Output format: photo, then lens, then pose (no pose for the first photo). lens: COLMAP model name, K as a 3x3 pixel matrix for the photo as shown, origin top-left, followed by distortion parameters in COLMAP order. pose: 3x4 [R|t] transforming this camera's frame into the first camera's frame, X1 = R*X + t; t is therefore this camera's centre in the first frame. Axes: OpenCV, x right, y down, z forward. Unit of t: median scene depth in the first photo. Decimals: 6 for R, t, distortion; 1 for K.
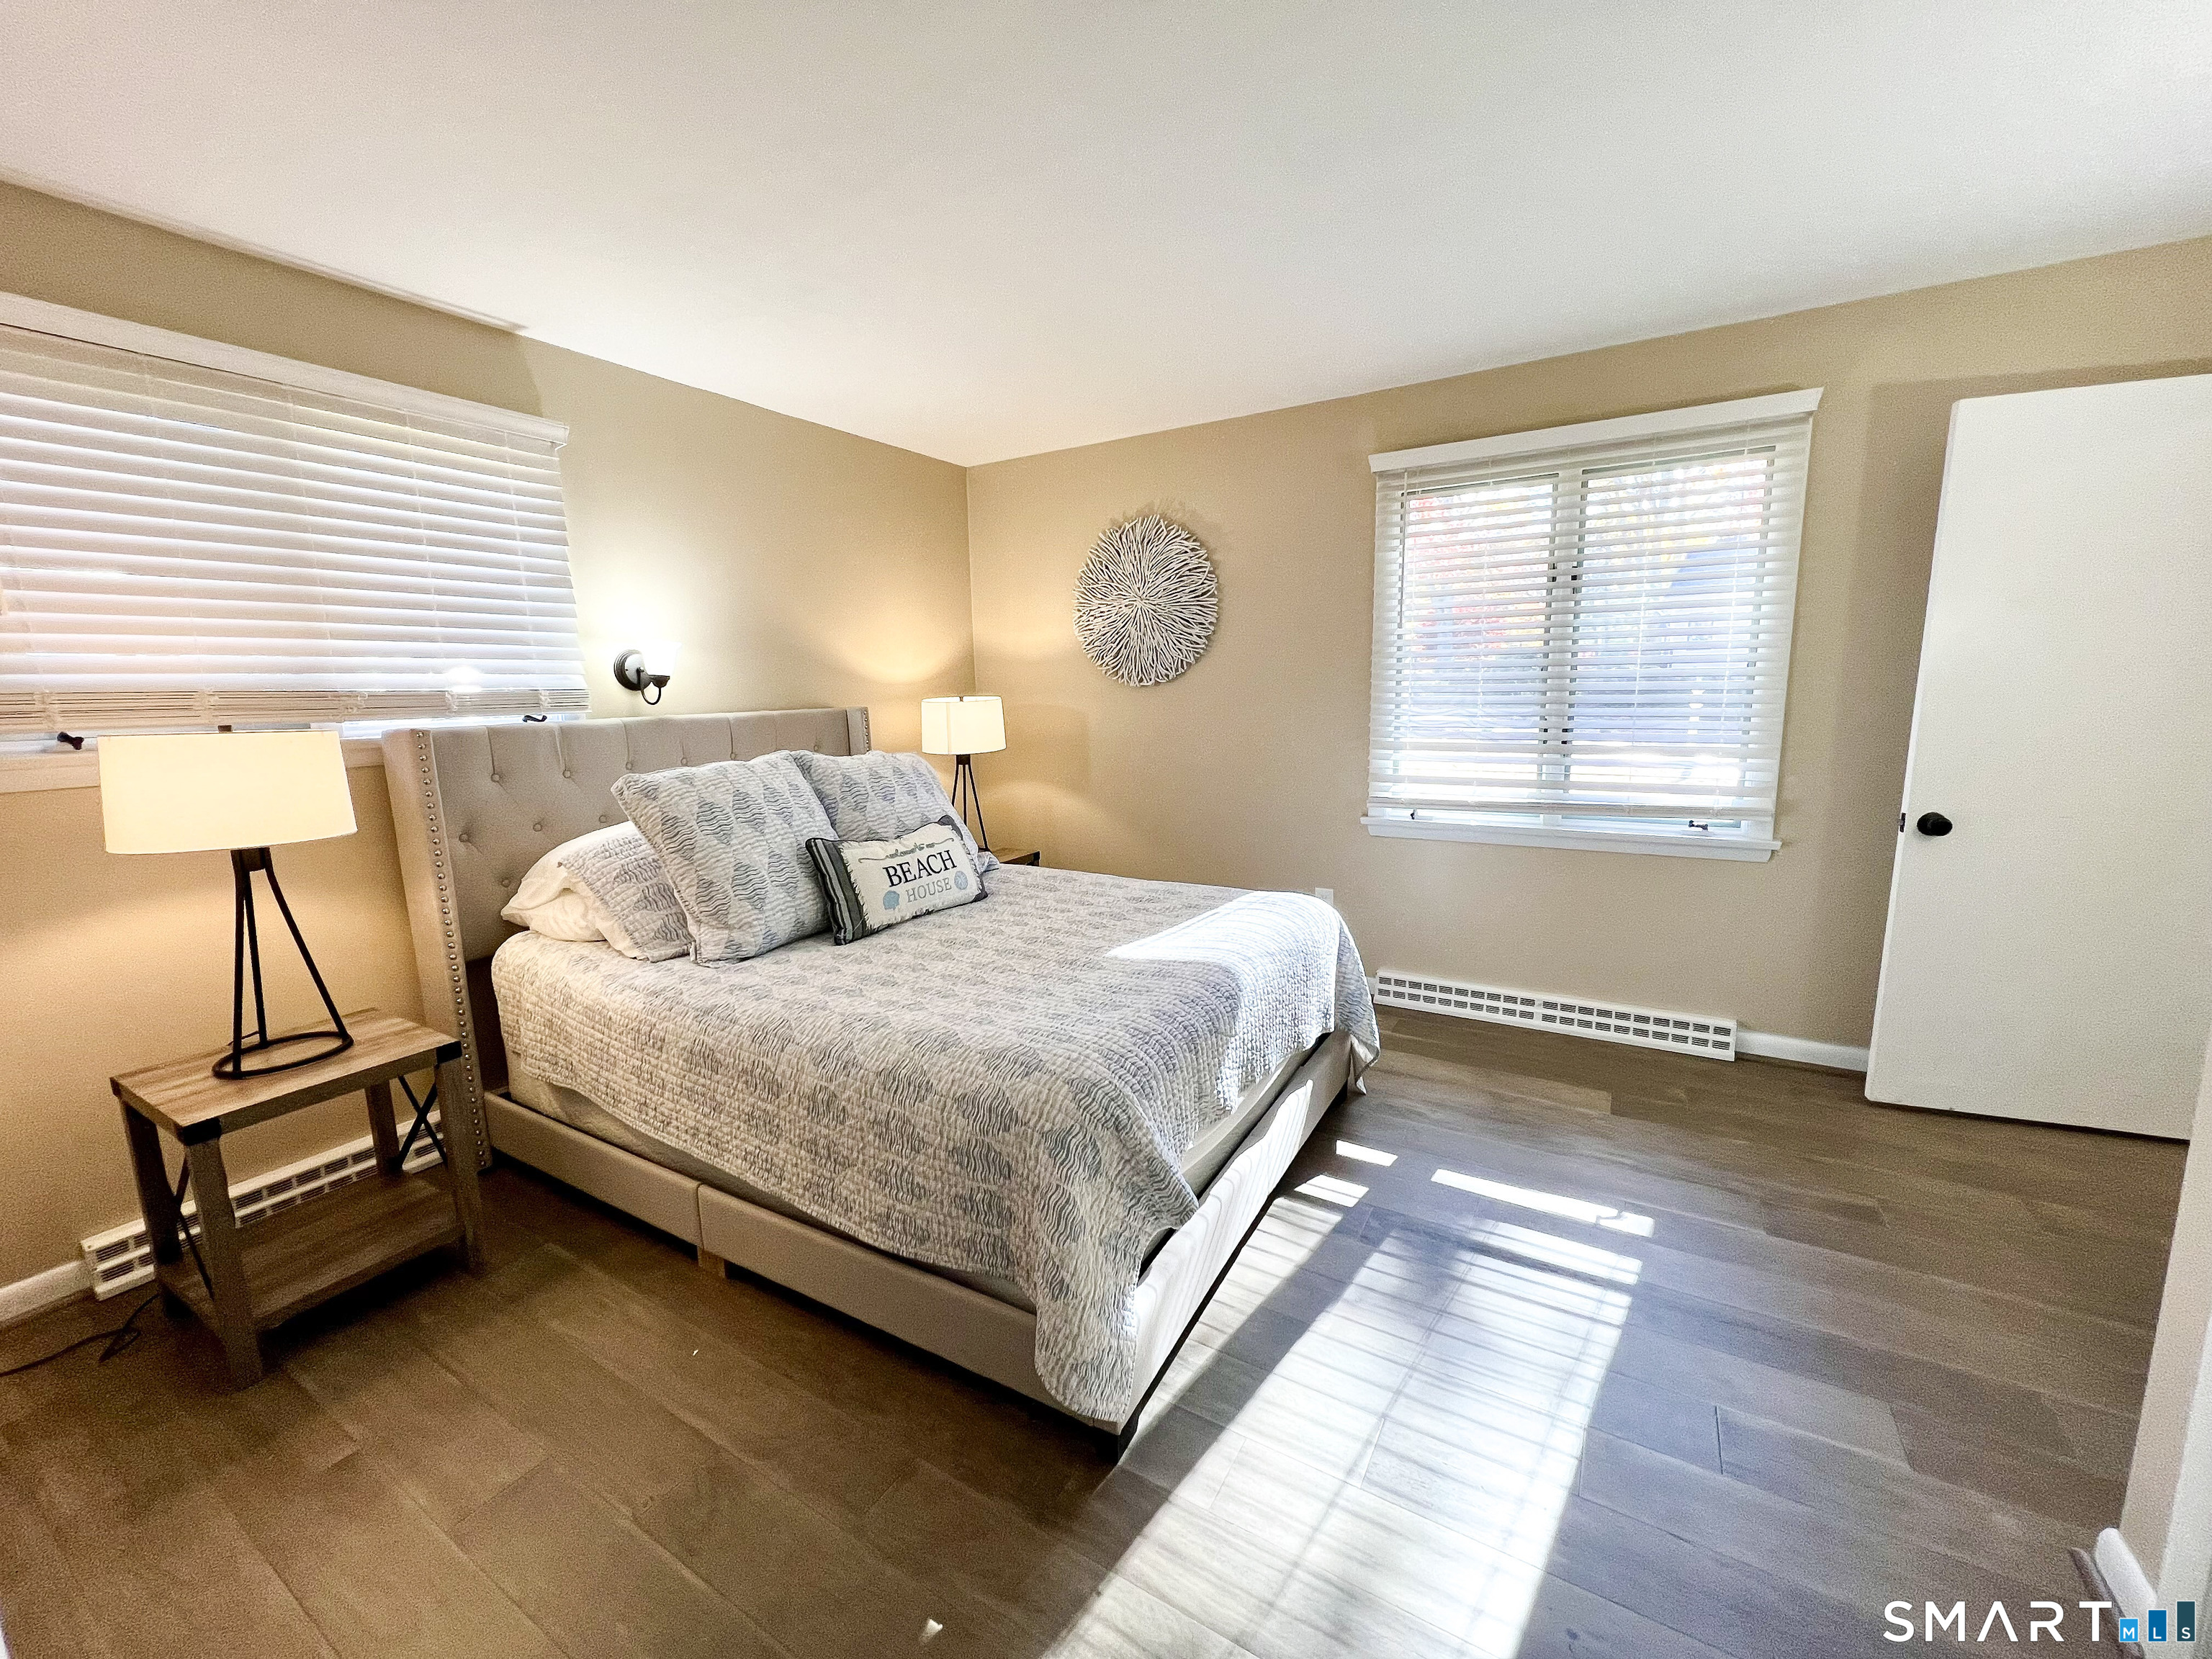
lens RADIAL K [[934.4, 0, 1094.0], [0, 934.4, 828.1], [0, 0, 1]] dist [0.000085, -0.000061]
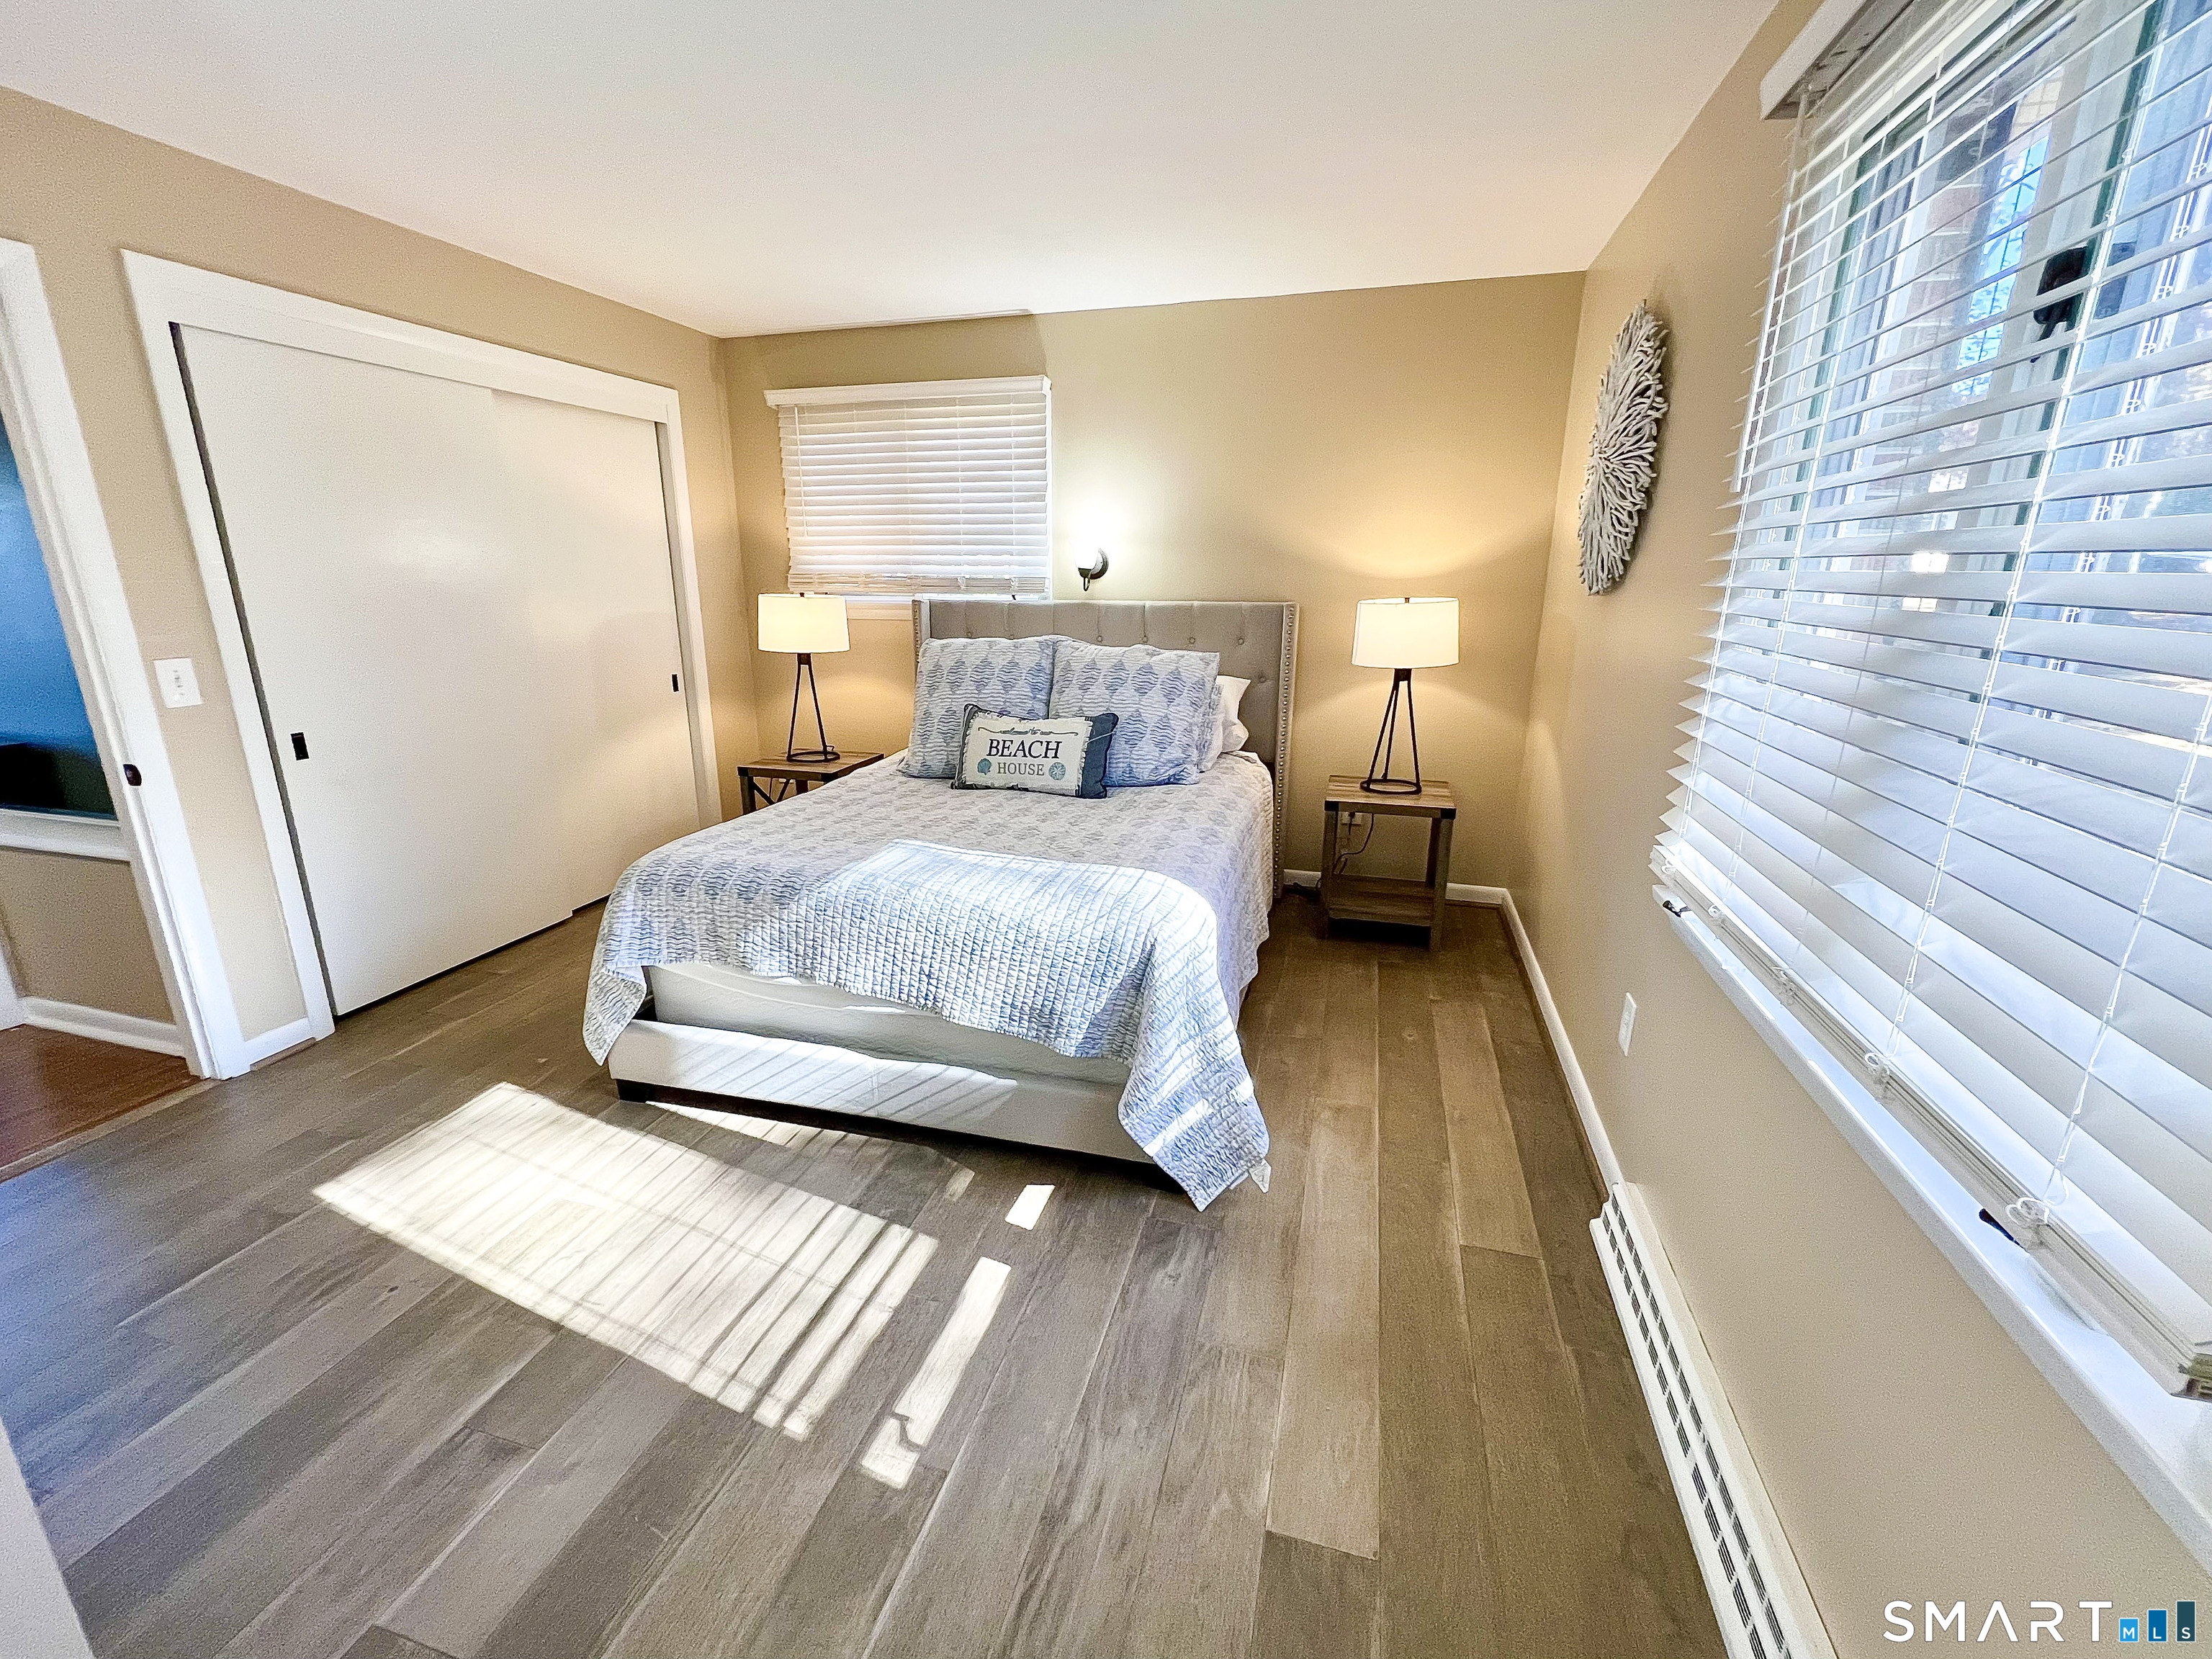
lens RADIAL K [[934.4, 0, 1094.0], [0, 934.4, 828.1], [0, 0, 1]] dist [0.000085, -0.000061]
pose [[0.241894, 0.288125, -0.926537, 0.942158], [-0.152988, 0.954276, 0.256809, -0.175259], [0.958166, 0.079629, 0.274913, 0.786223]]
